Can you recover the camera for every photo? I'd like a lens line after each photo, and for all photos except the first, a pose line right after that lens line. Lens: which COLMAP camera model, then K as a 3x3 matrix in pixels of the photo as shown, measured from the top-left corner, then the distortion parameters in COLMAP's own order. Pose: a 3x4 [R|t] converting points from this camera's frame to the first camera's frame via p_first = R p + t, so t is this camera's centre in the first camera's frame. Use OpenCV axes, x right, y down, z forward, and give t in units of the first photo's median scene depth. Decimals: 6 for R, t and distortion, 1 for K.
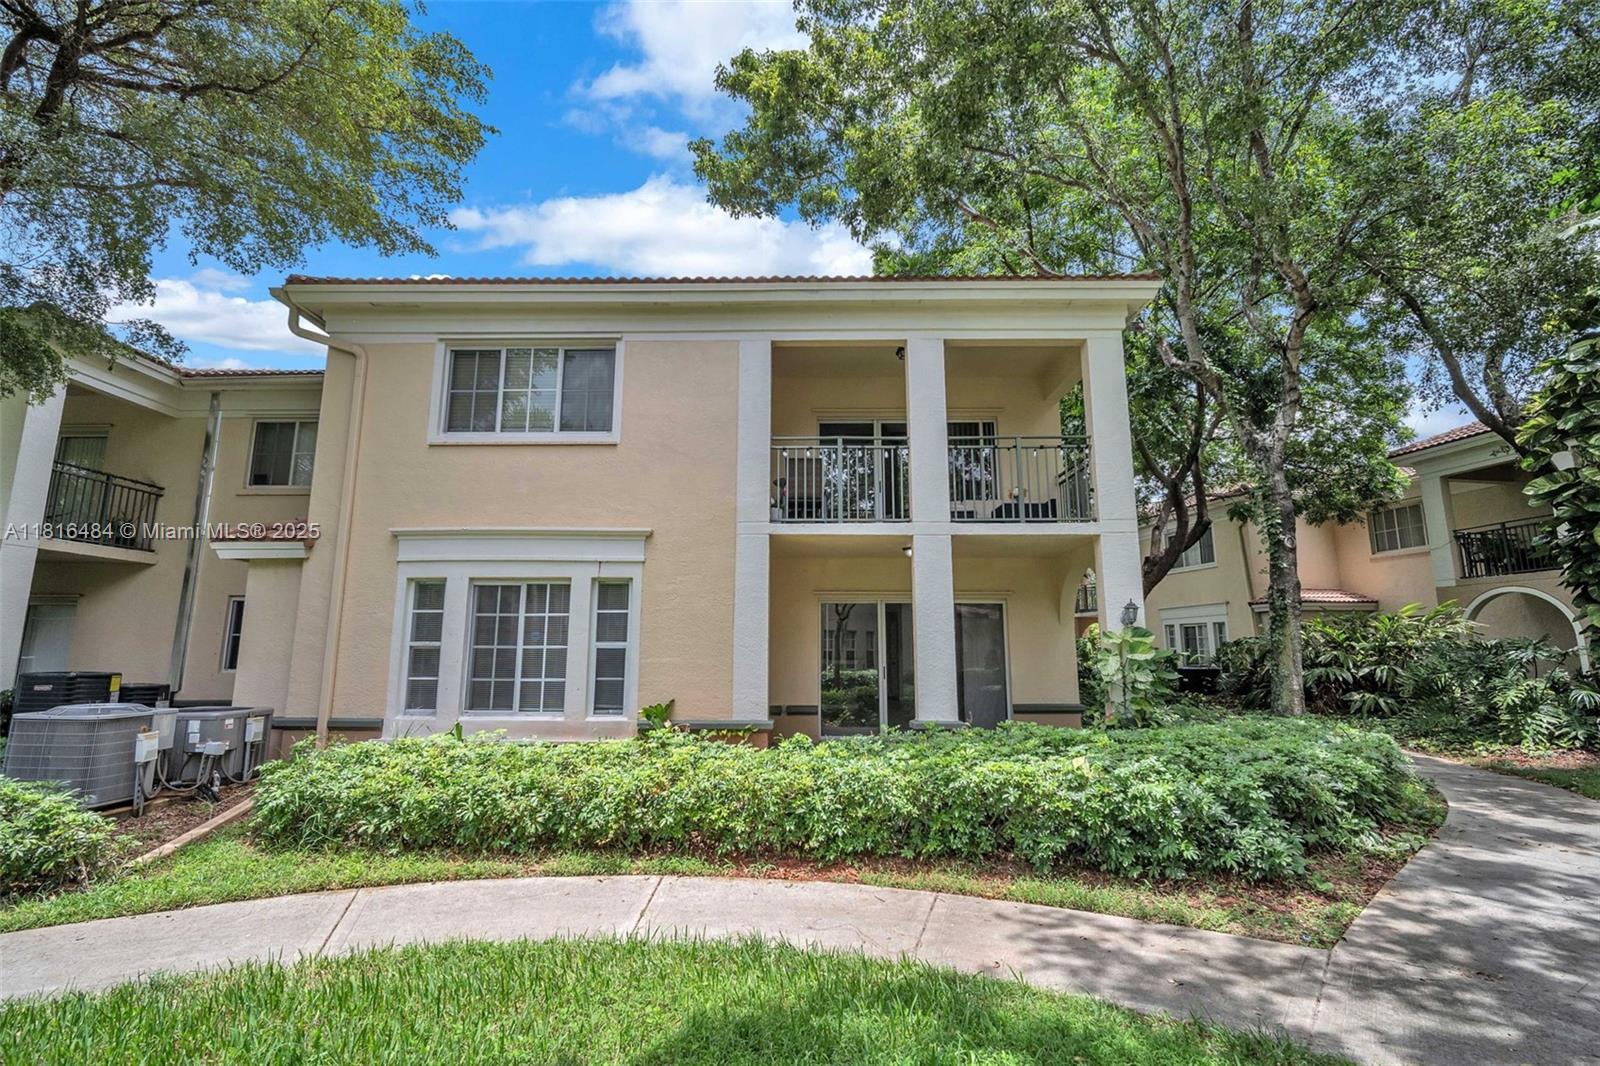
lens RADIAL K [[698.9, 0, 799.9], [0, 698.9, 534.9], [0, 0, 1]] dist [-0.000617, -0.000090]
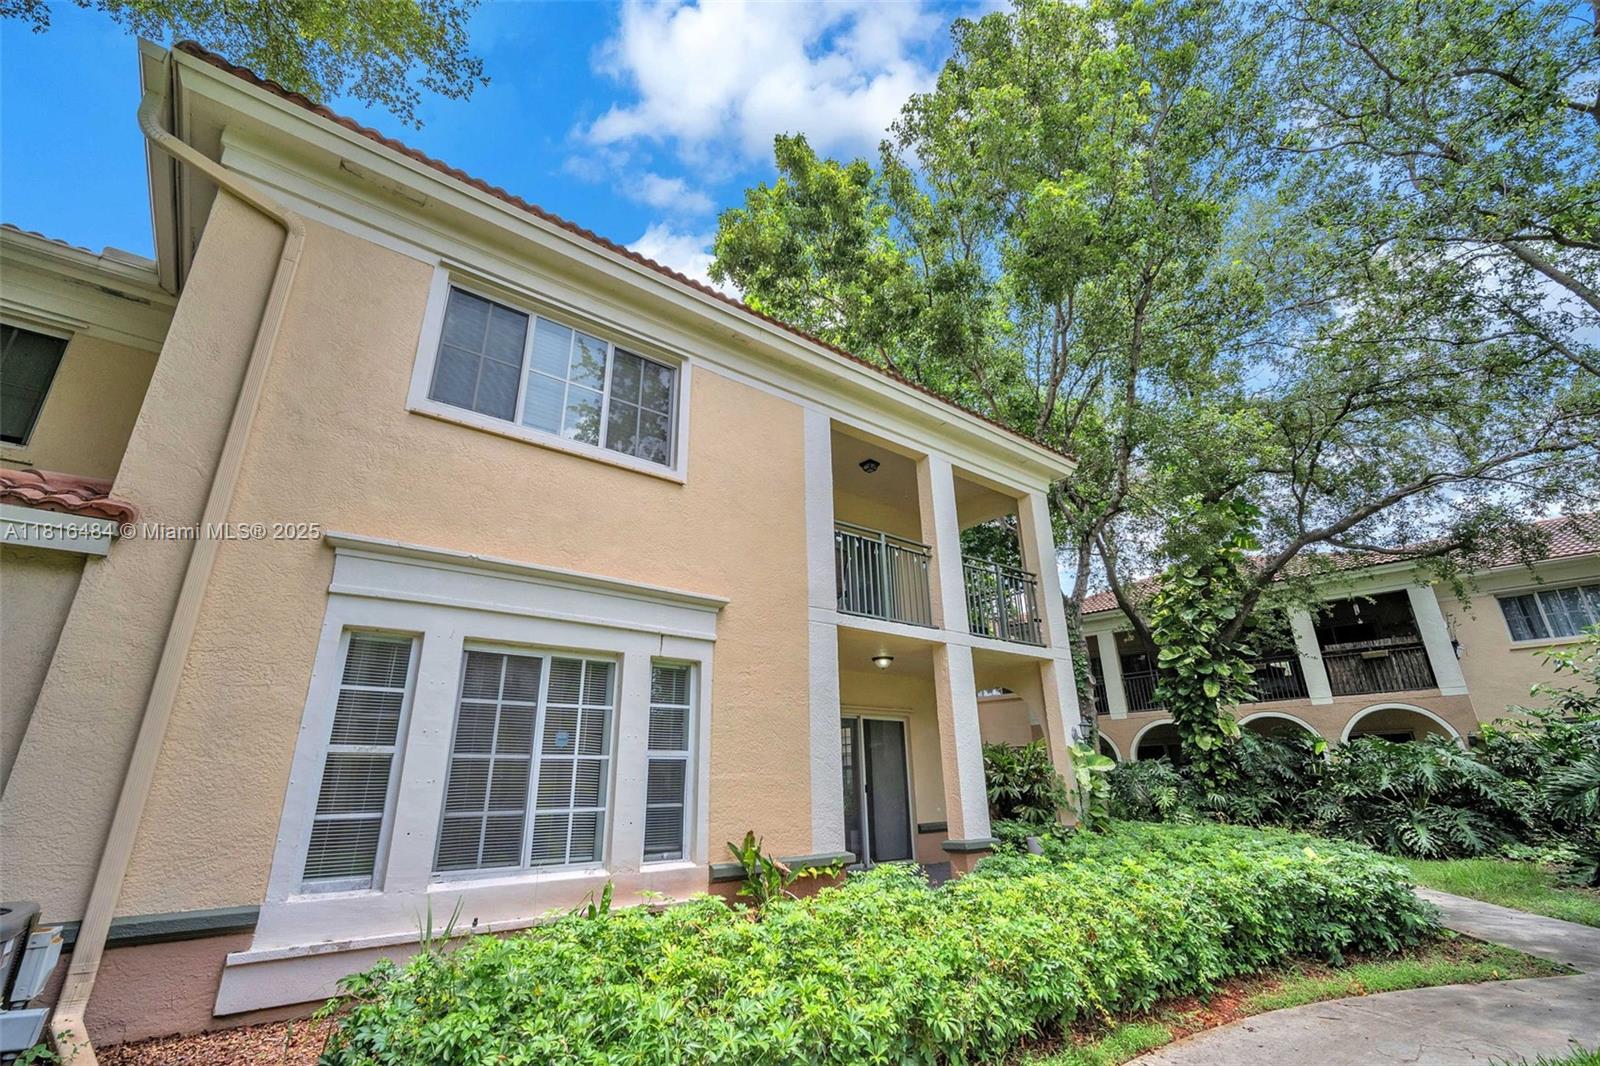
lens RADIAL K [[698.9, 0, 799.4], [0, 698.9, 527.7], [0, 0, 1]] dist [-0.000617, -0.000090]
pose [[0.773243, 0.204552, 0.600211, -0.630972], [-0.084228, 0.971286, -0.222505, 0.079590], [-0.628491, 0.121496, 0.768269, 0.341000]]
